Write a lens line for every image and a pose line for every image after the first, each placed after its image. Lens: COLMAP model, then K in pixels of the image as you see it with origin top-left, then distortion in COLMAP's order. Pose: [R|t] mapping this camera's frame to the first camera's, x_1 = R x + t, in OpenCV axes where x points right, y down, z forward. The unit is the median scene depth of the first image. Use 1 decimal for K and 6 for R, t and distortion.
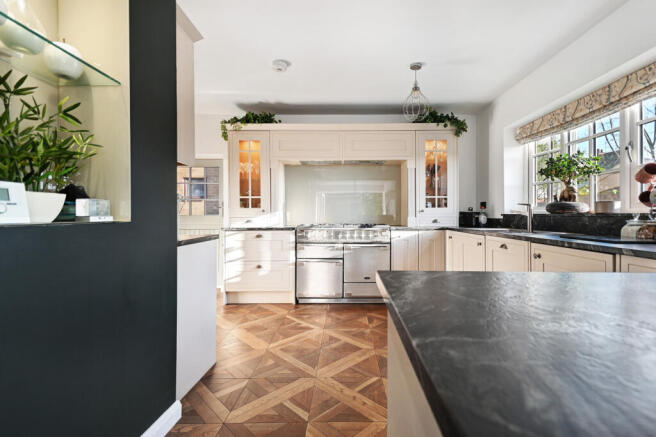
lens RADIAL K [[300.4, 0, 328.0], [0, 300.4, 218.5], [0, 0, 1]] dist [0.001870, 0.000290]
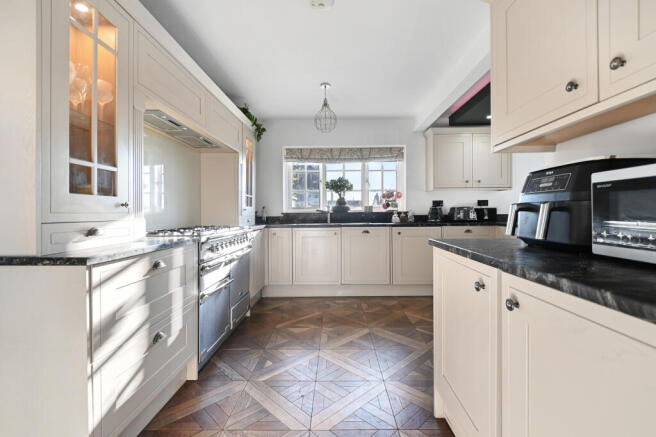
lens RADIAL K [[300.4, 0, 328.0], [0, 300.4, 218.5], [0, 0, 1]] dist [0.001870, 0.000290]
pose [[-0.011685, -0.015137, 0.999817, -0.884453], [0.026360, 0.999533, 0.015441, -0.008167], [-0.999584, 0.026535, -0.011280, 1.031533]]
